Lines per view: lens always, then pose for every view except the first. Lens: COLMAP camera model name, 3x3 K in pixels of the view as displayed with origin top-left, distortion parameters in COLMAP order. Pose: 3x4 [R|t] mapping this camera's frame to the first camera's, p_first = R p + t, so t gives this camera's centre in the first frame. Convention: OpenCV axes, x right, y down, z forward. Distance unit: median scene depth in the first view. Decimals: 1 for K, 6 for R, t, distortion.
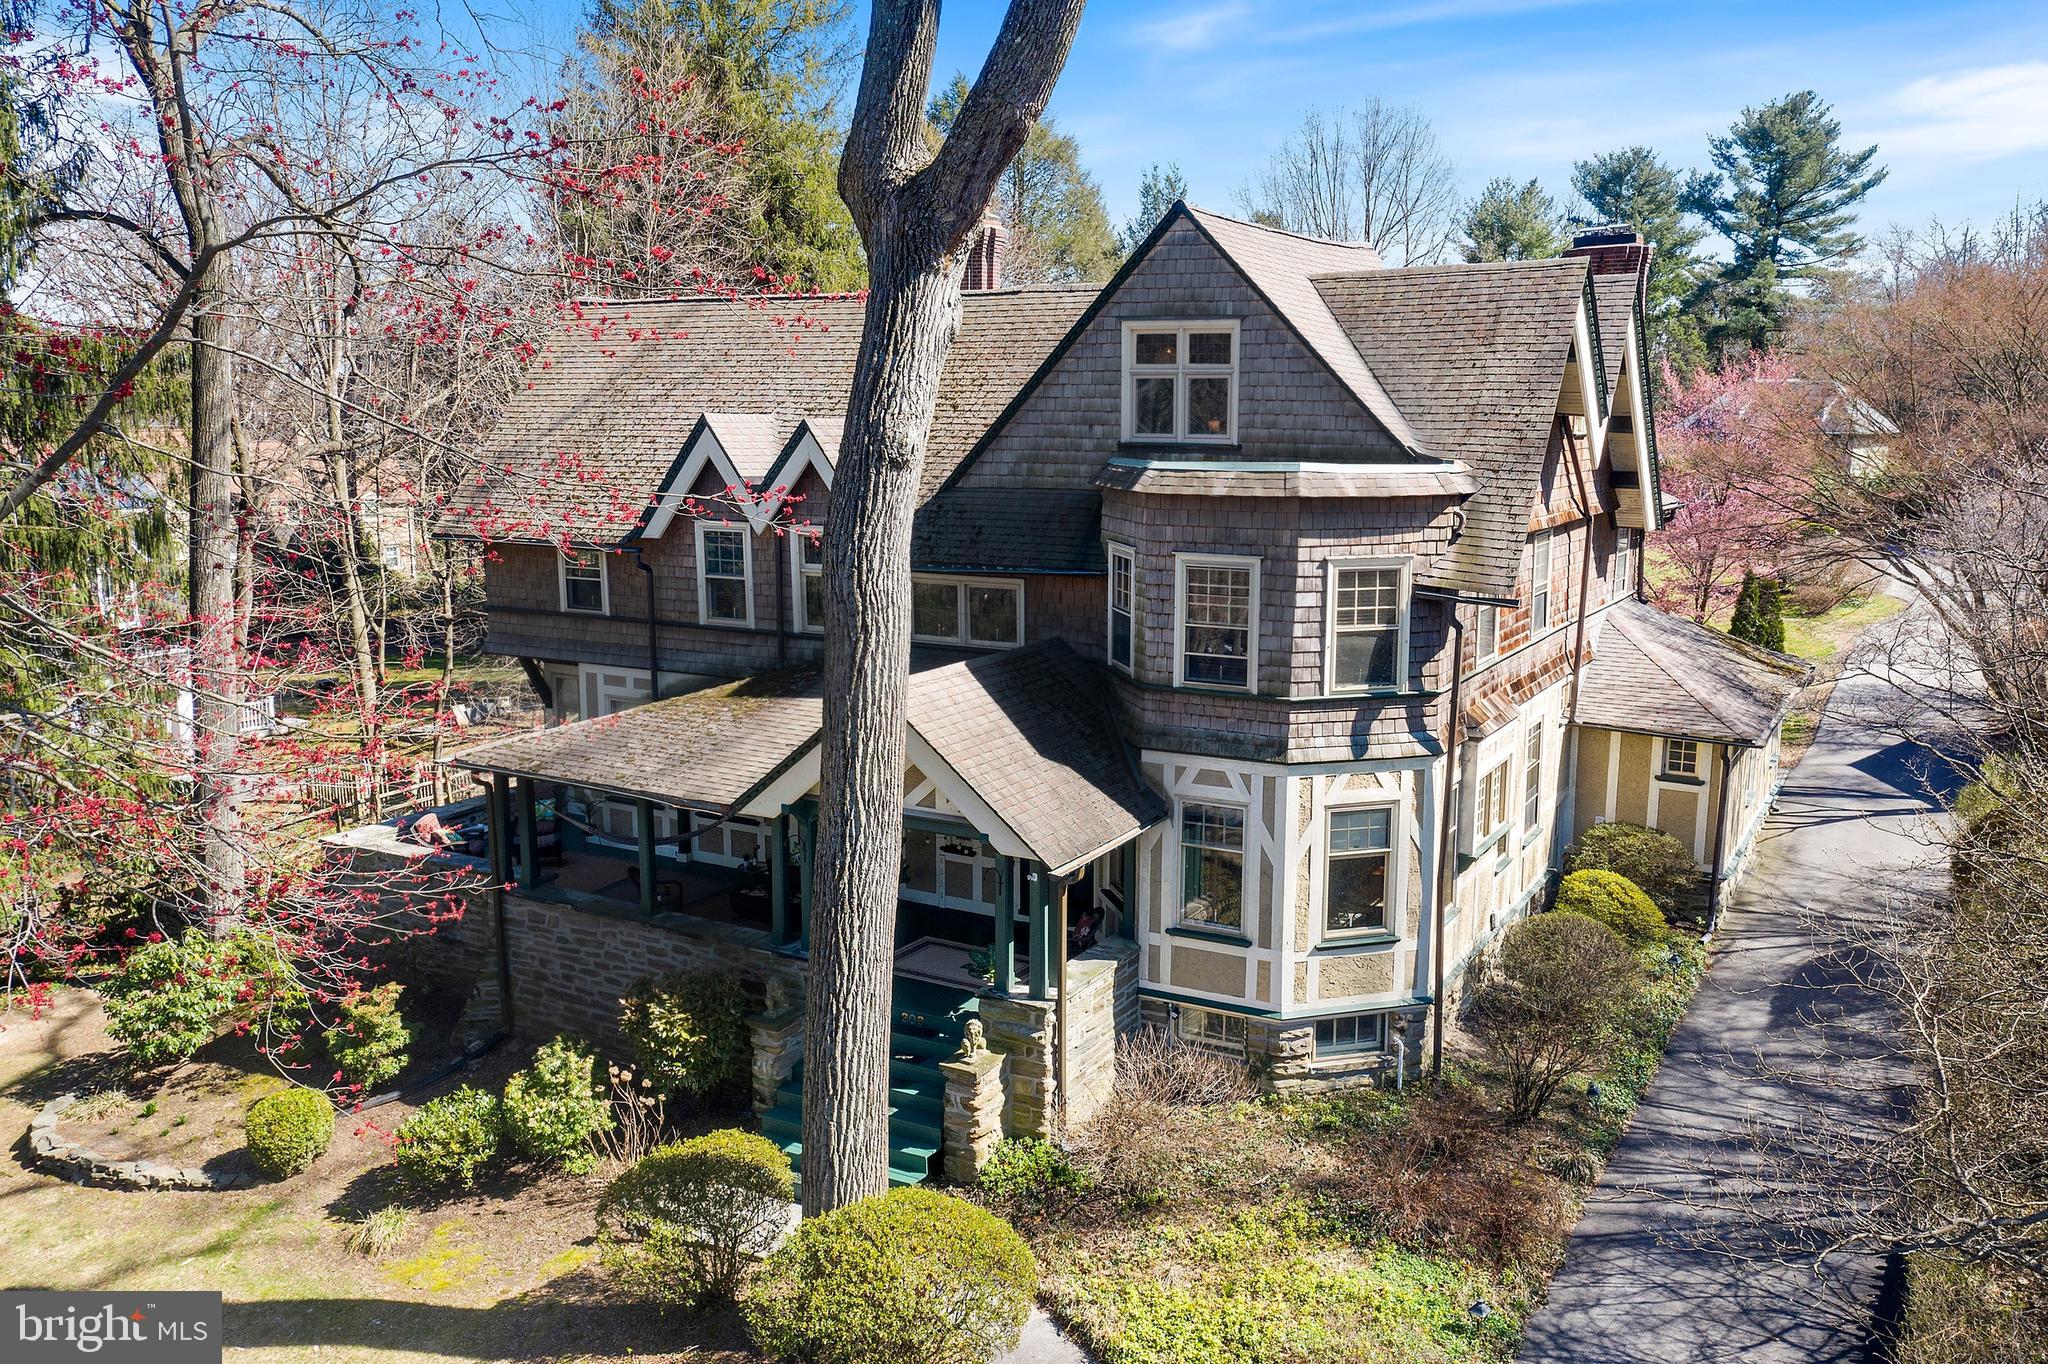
lens RADIAL K [[1641.2, 0, 1026.4], [0, 1641.2, 678.9], [0, 0, 1]] dist [-0.014530, 0.002042]
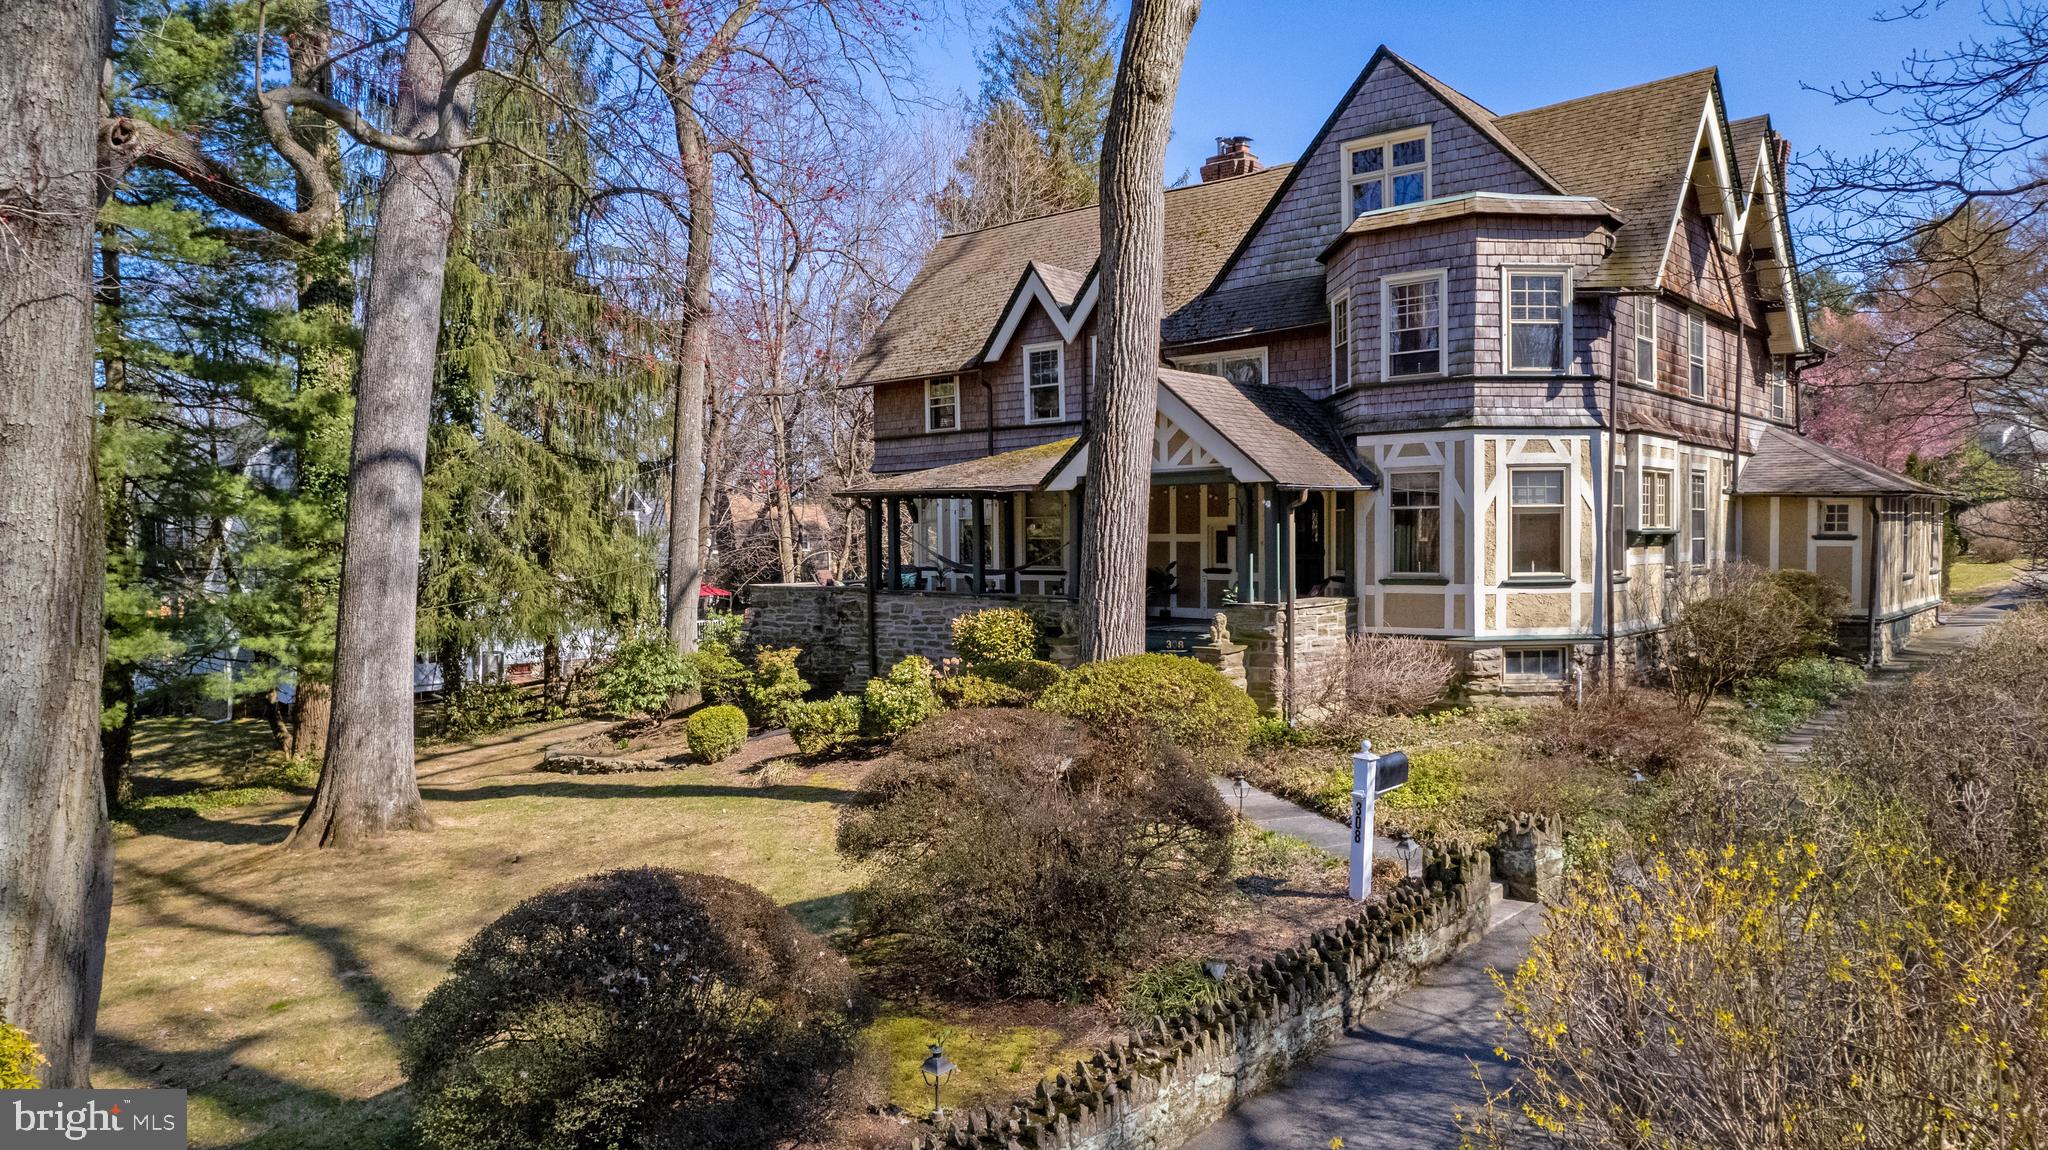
lens RADIAL K [[1317.7, 0, 1024.0], [0, 1317.7, 575.0], [0, 0, 1]] dist [-0.054316, 0.014315]
pose [[0.977379, -0.003437, -0.211469, 0.032767], [-0.025636, 0.990571, -0.134584, 0.293991], [0.209938, 0.136961, 0.968074, -0.024814]]
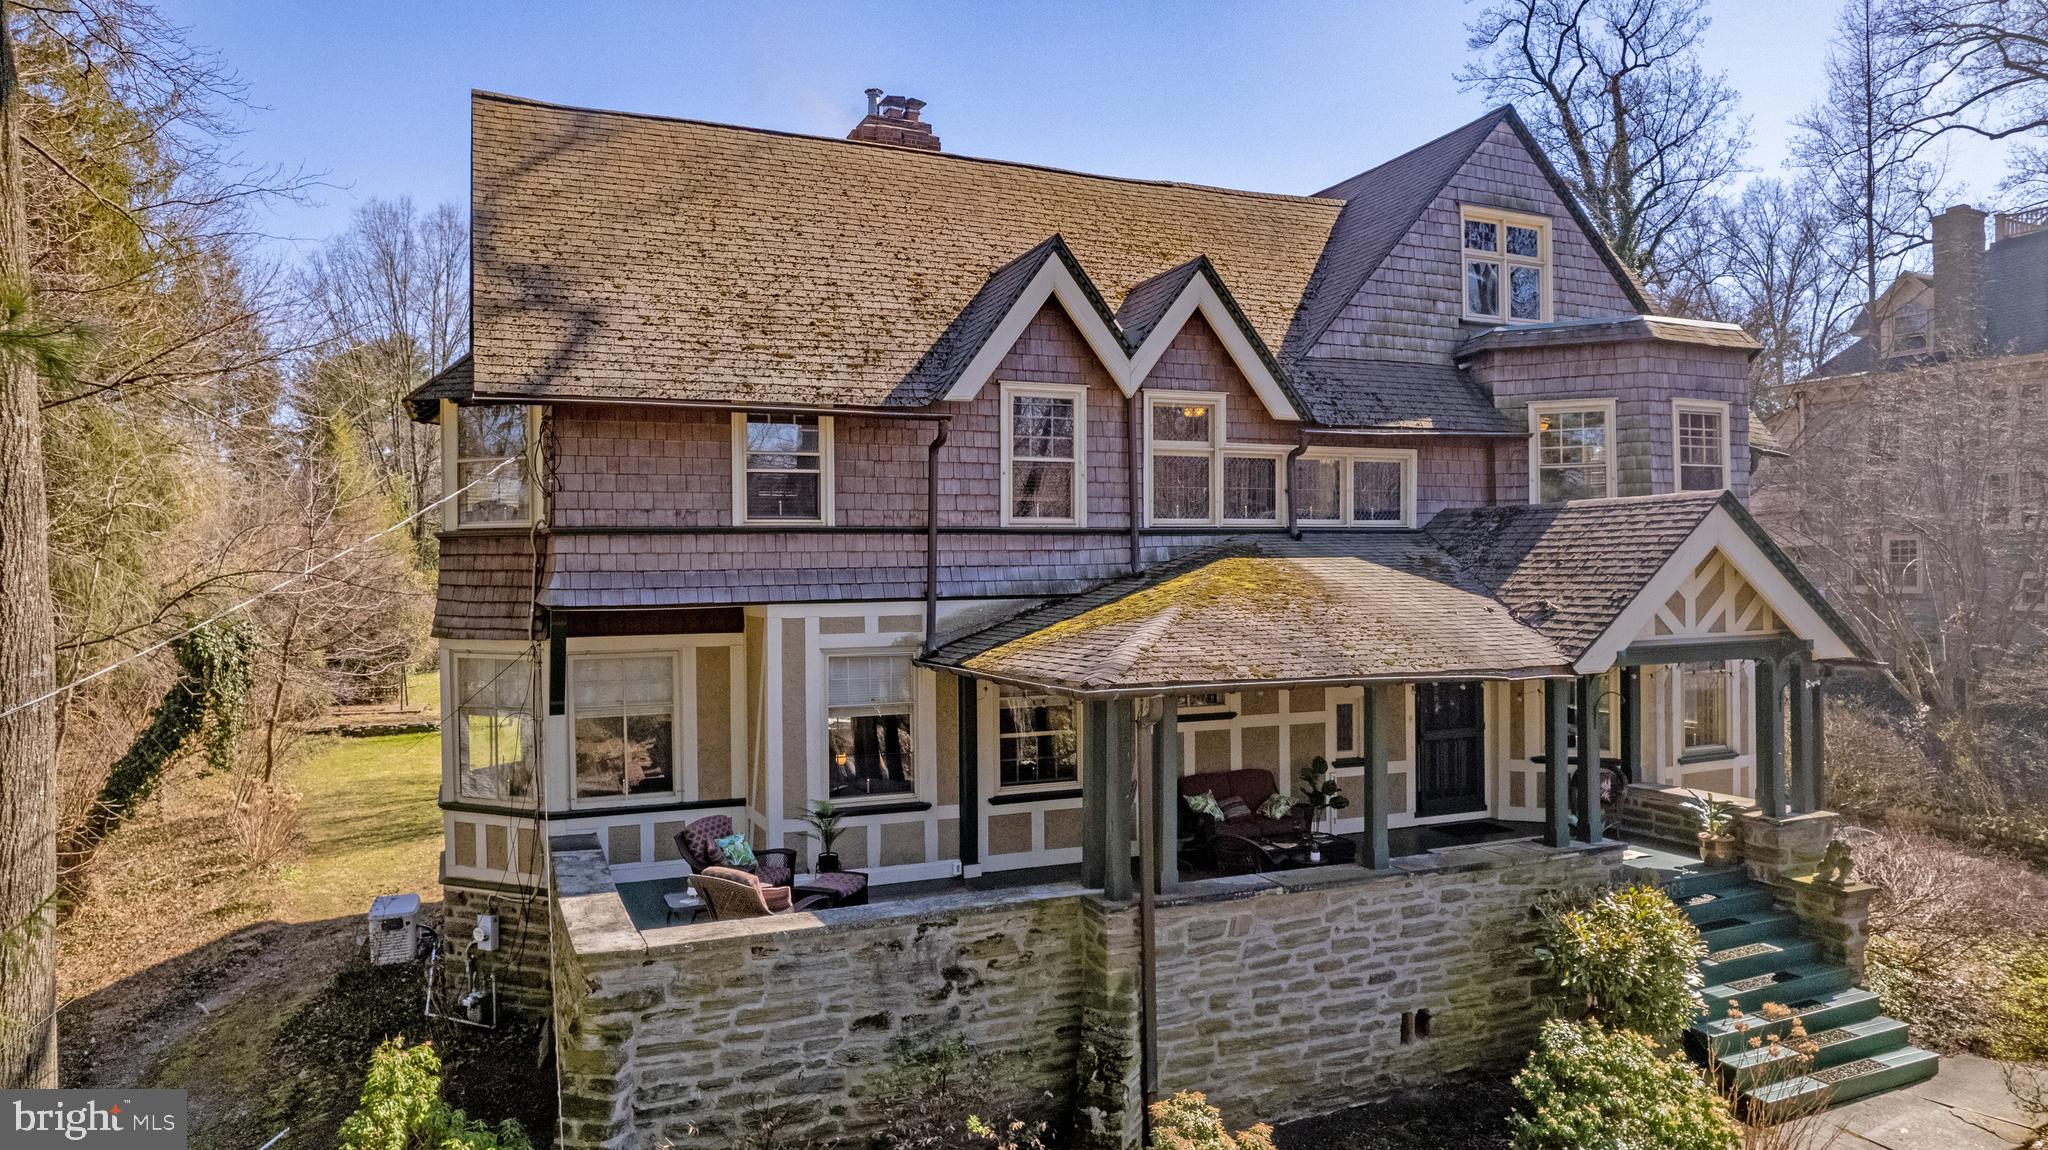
lens RADIAL K [[1317.7, 0, 1024.0], [0, 1317.7, 575.0], [0, 0, 1]] dist [-0.054316, 0.014315]
pose [[0.595393, -0.008839, 0.803386, -0.834355], [0.147374, 0.984175, -0.098392, 0.058050], [-0.789803, 0.176981, 0.587273, 0.833091]]
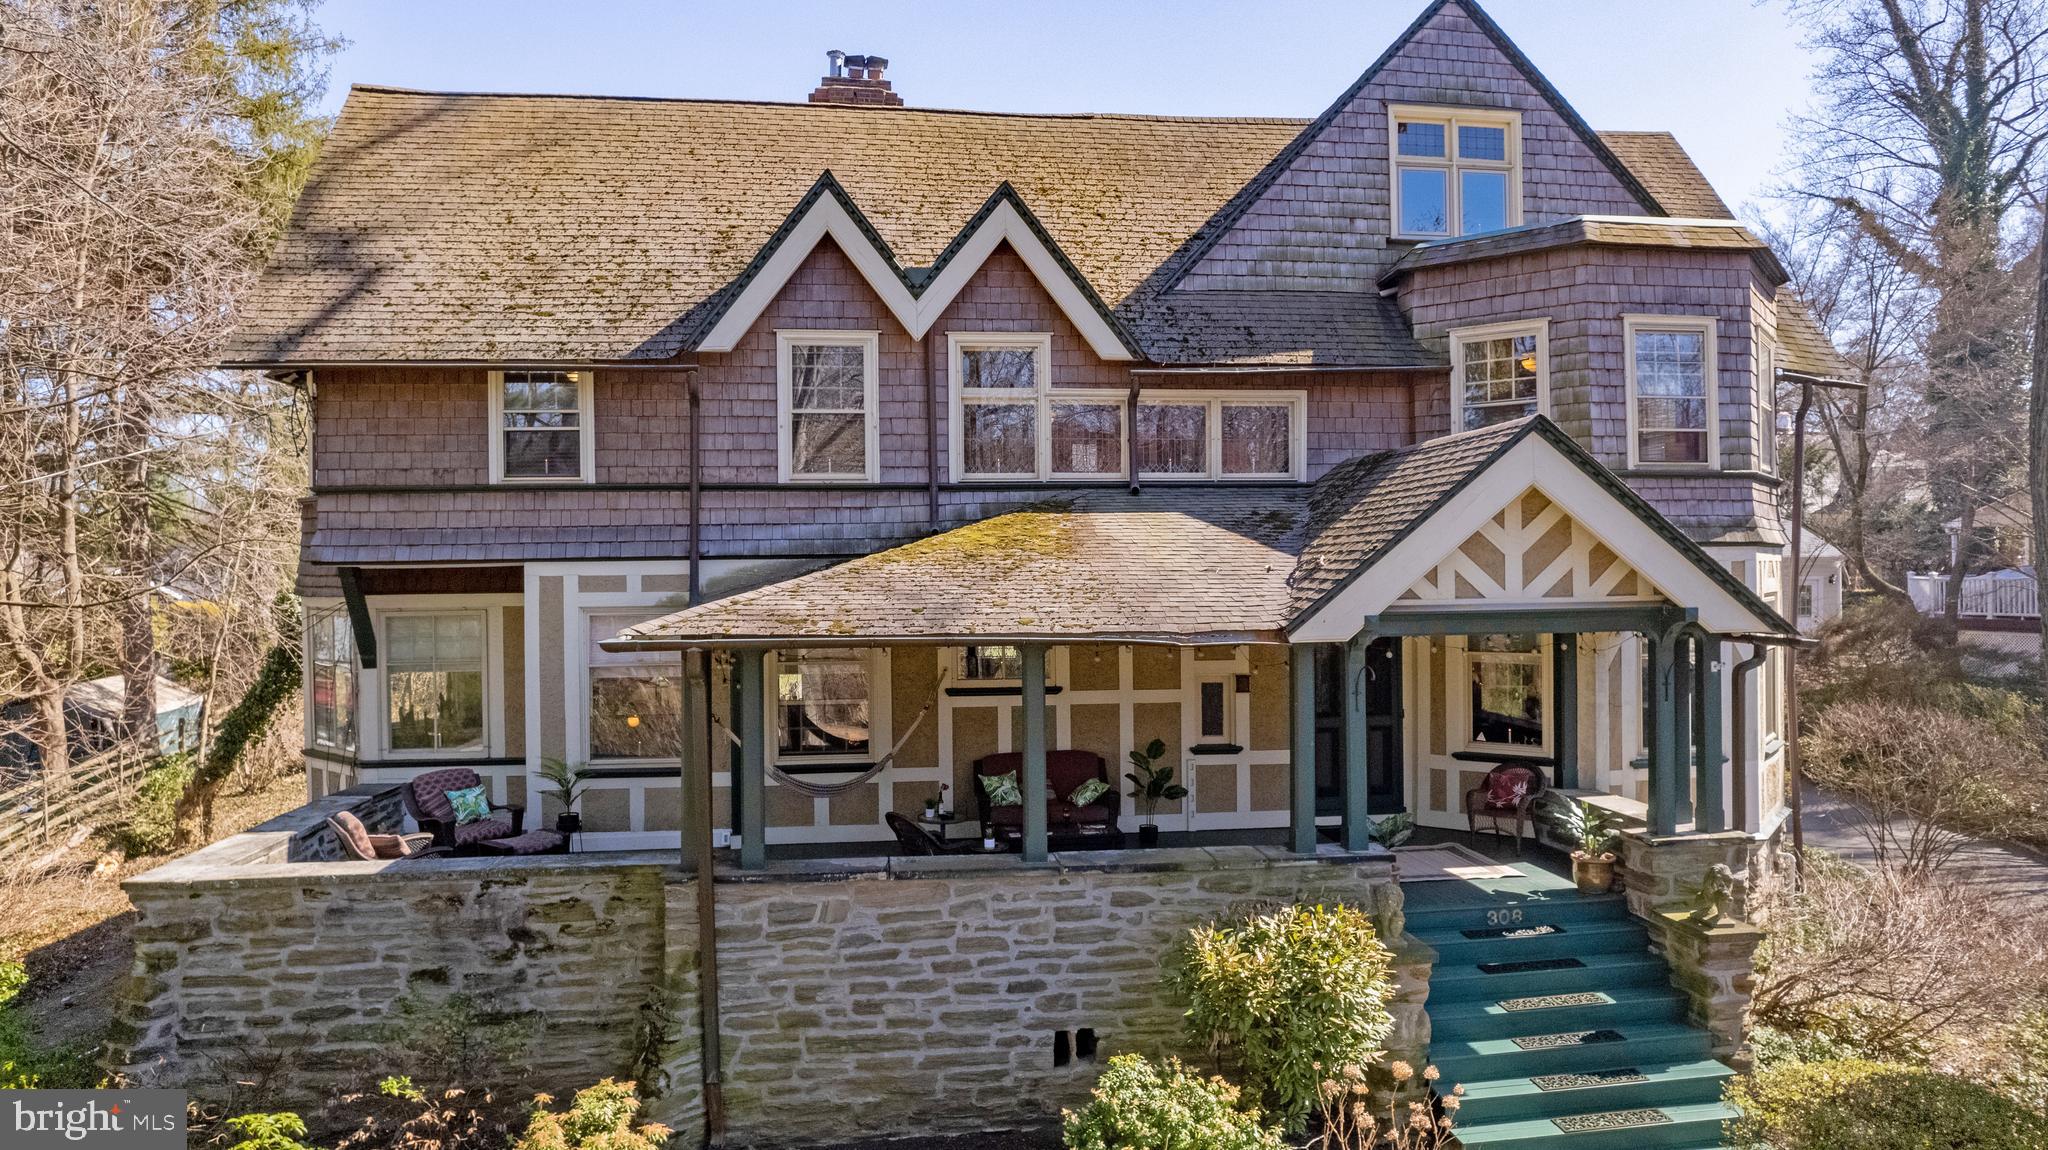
lens RADIAL K [[1317.7, 0, 1024.0], [0, 1317.7, 575.0], [0, 0, 1]] dist [-0.054316, 0.014315]
pose [[0.794928, -0.010619, 0.606611, -0.572637], [0.113713, 0.984736, -0.131777, 0.112380], [-0.595952, 0.173733, 0.784001, 0.653292]]
